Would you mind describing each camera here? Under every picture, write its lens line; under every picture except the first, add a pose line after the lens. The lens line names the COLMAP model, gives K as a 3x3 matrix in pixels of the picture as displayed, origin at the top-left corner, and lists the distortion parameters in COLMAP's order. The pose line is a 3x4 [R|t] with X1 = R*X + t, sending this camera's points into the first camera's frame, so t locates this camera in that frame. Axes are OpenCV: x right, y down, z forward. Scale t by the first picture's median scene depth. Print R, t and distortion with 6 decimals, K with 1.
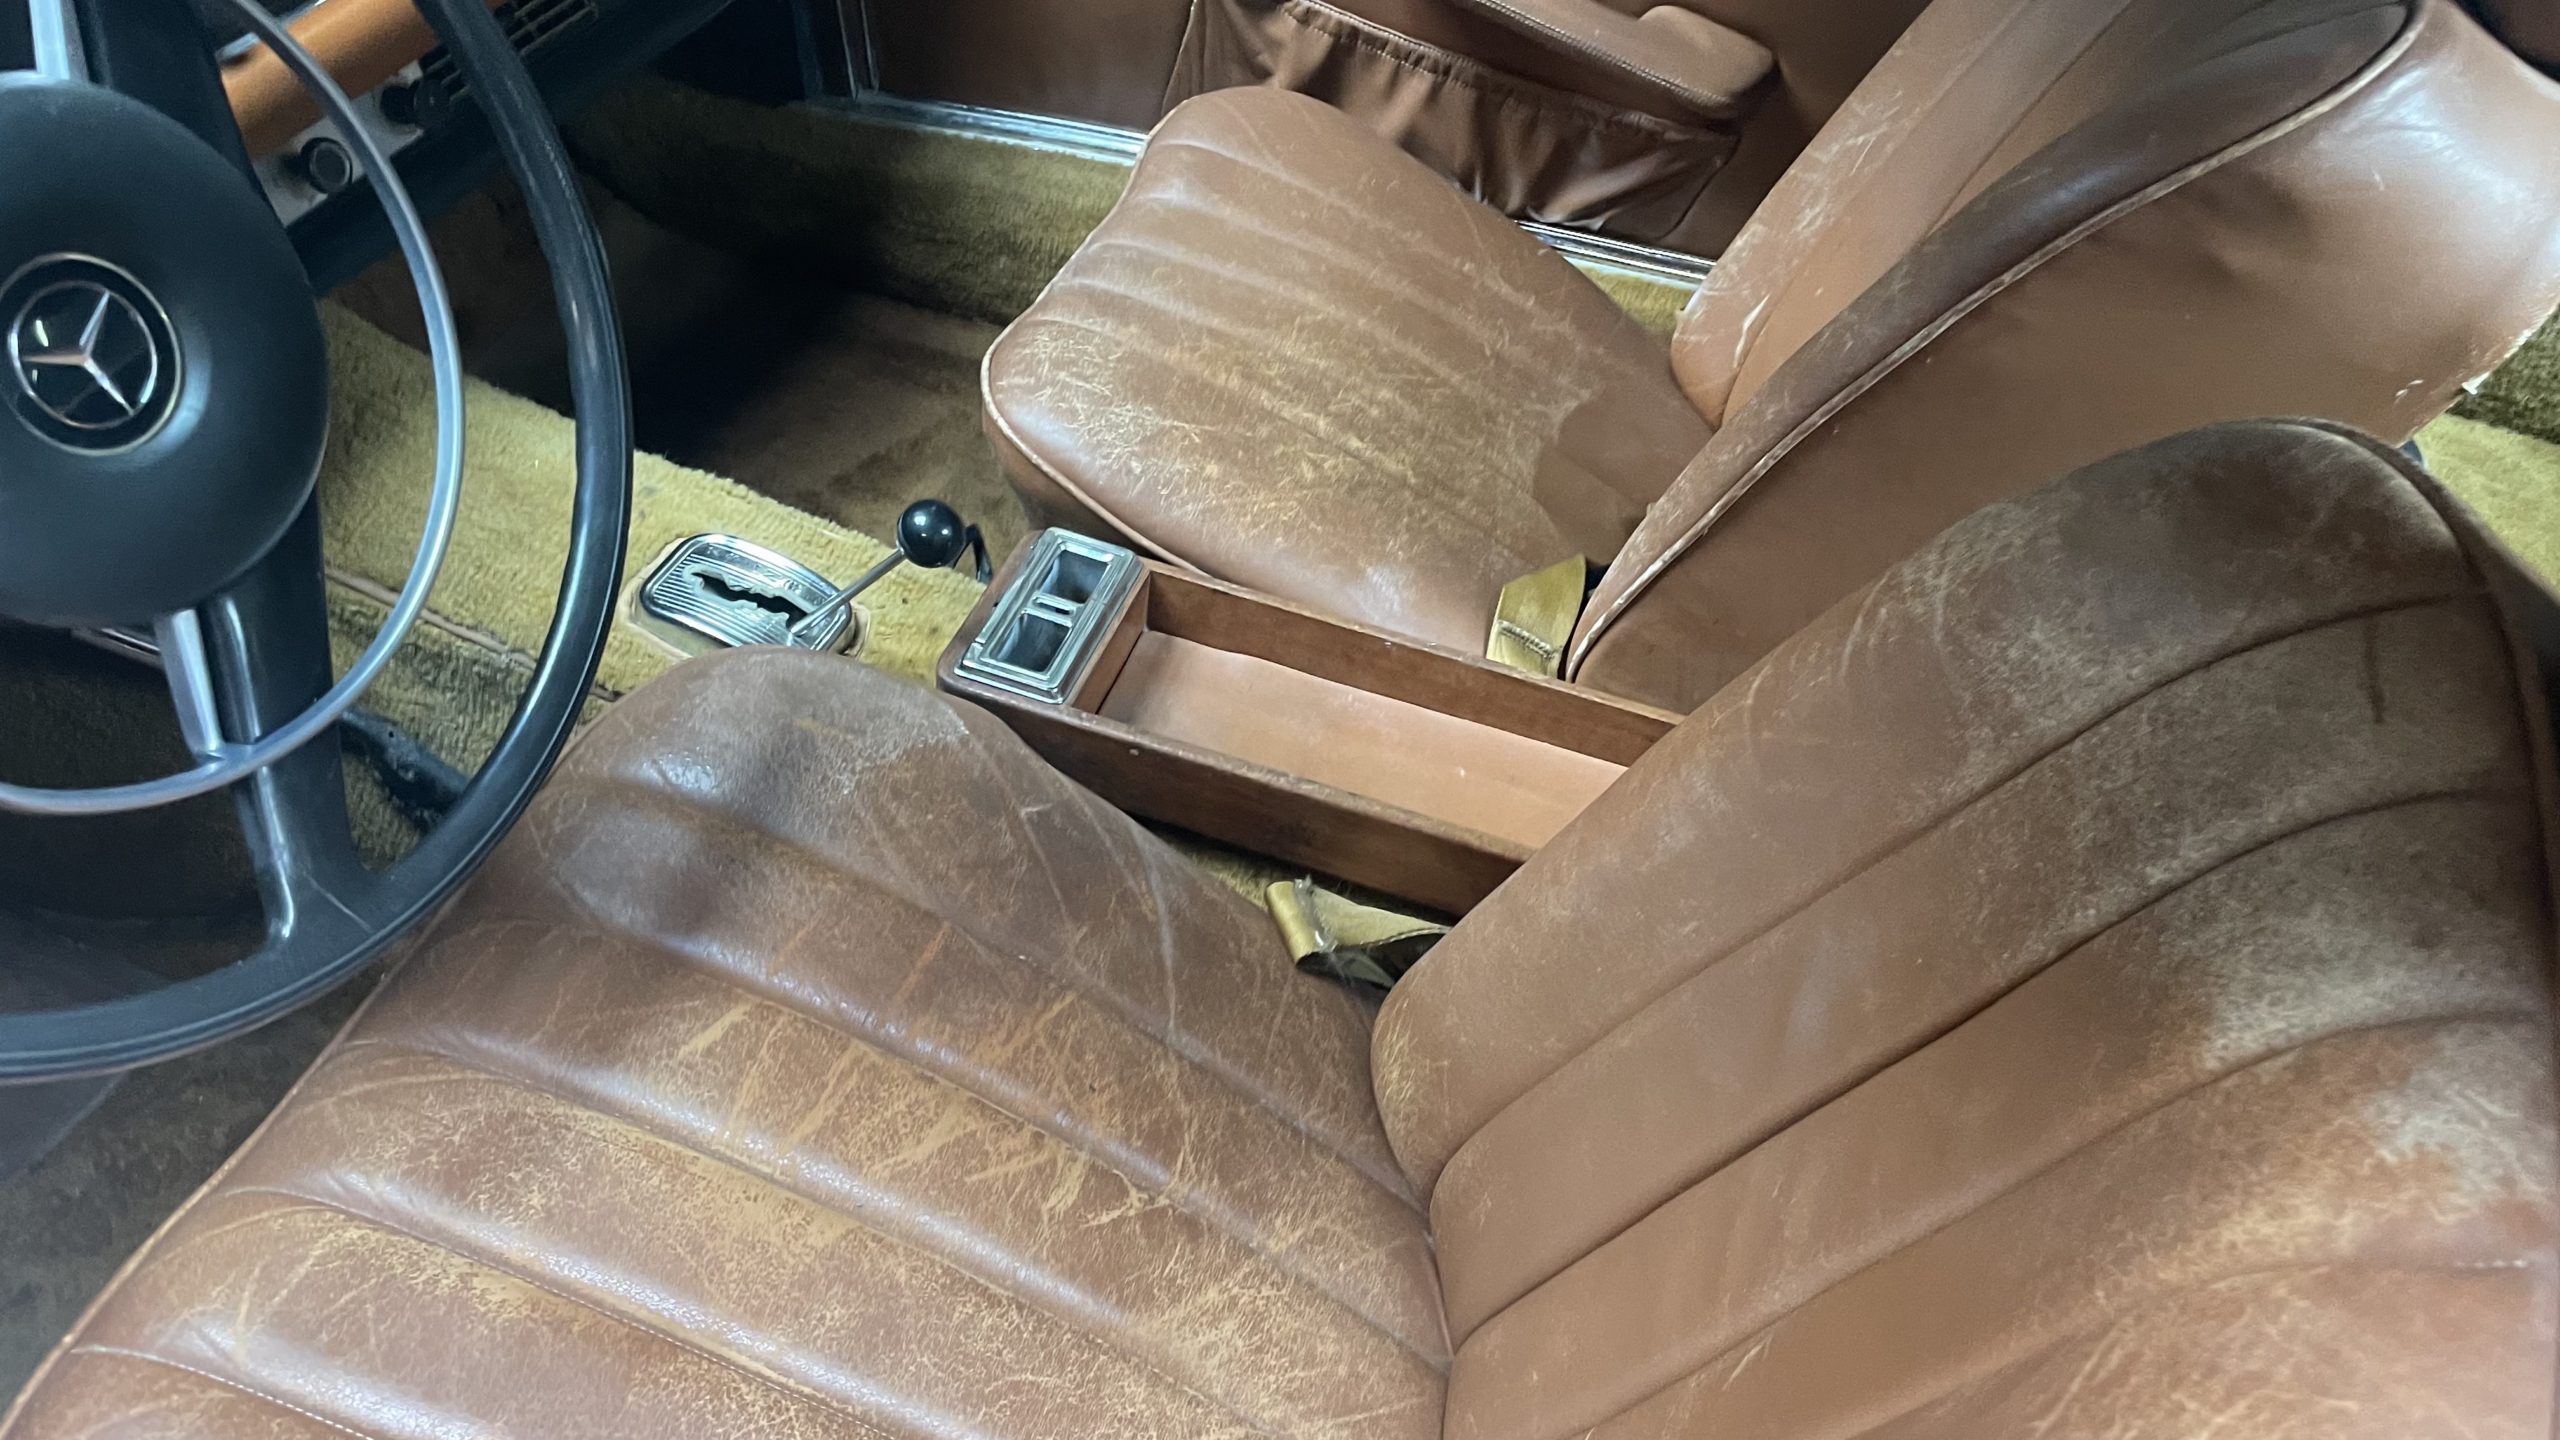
lens RADIAL K [[1972.9, 0, 1272.5], [0, 1972.9, 711.7], [0, 0, 1]] dist [0.097820, -0.142557]
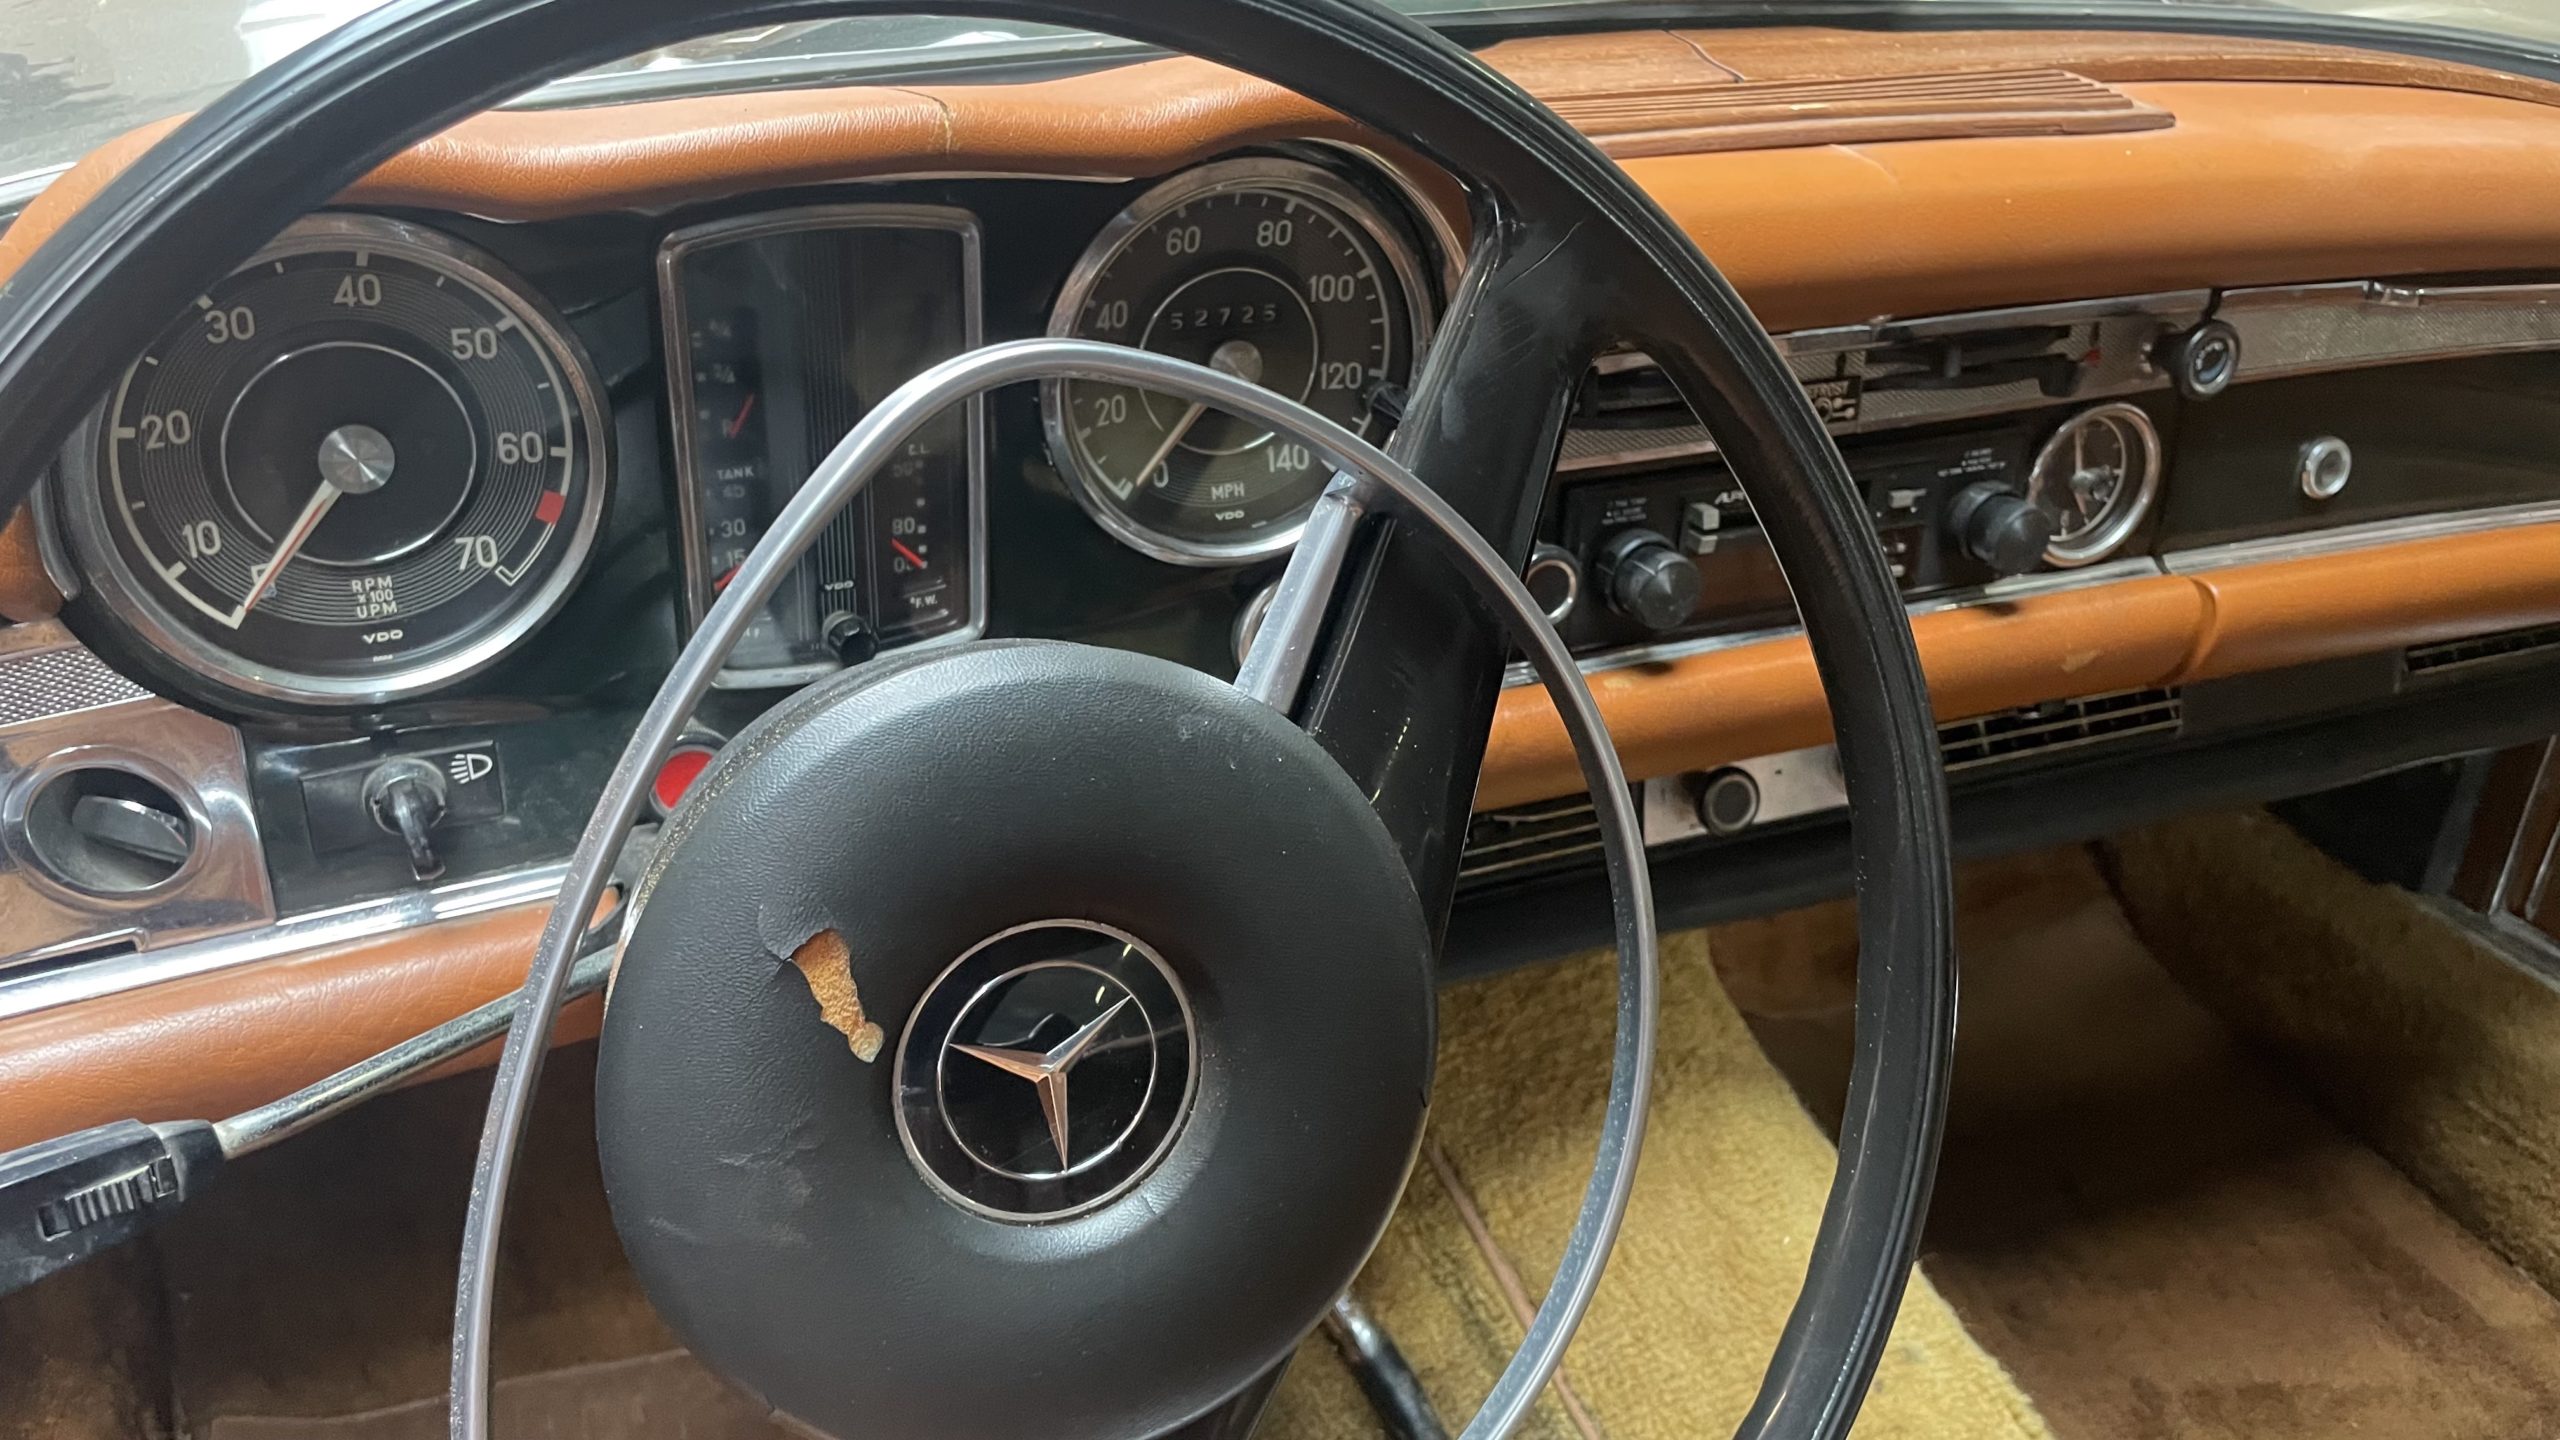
lens RADIAL K [[1980.5, 0, 1263.3], [0, 1980.5, 697.2], [0, 0, 1]] dist [0.092743, -0.146940]
pose [[0.670214, 0.356791, -0.650779, -0.097007], [-0.517519, 0.853183, -0.065215, -0.153230], [0.531966, 0.380498, 0.756461, 0.284349]]
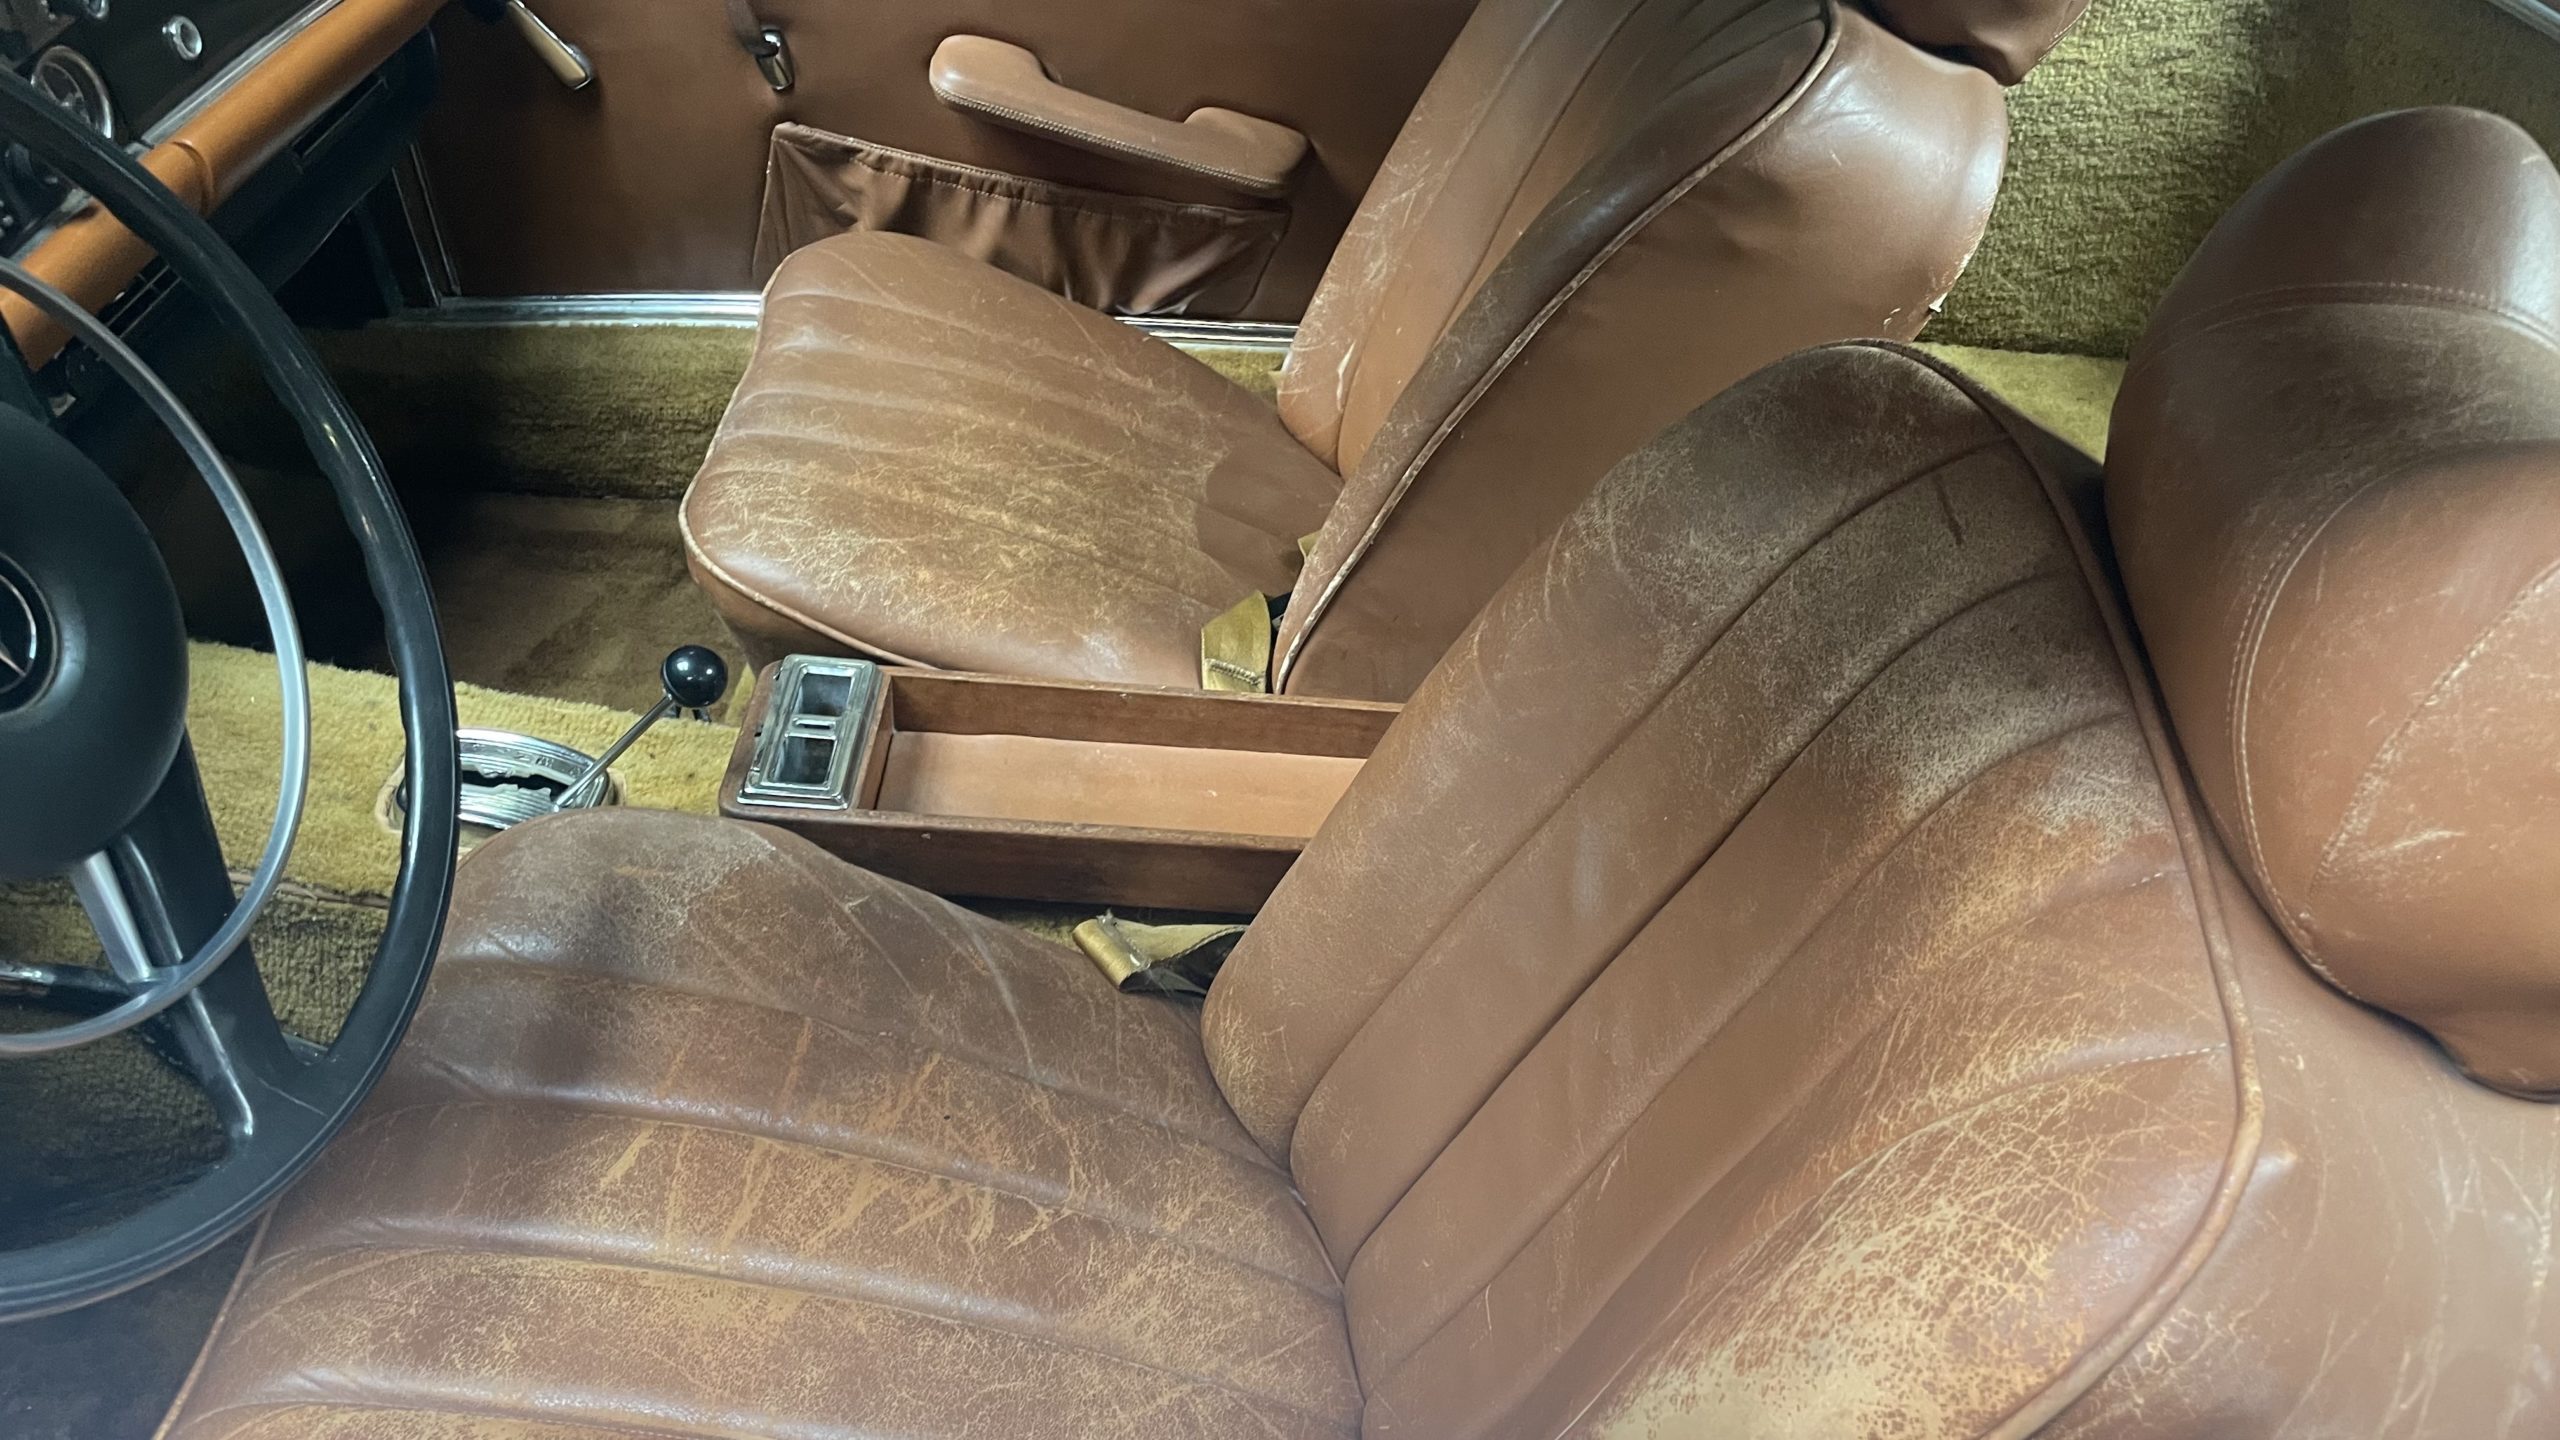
lens RADIAL K [[1967.9, 0, 1290.9], [0, 1967.9, 711.7], [0, 0, 1]] dist [0.096934, -0.146911]
pose [[0.953799, -0.208562, 0.216261, -0.091212], [0.219904, 0.975075, -0.029505, 0.027535], [-0.204717, 0.075698, 0.975890, -0.095668]]
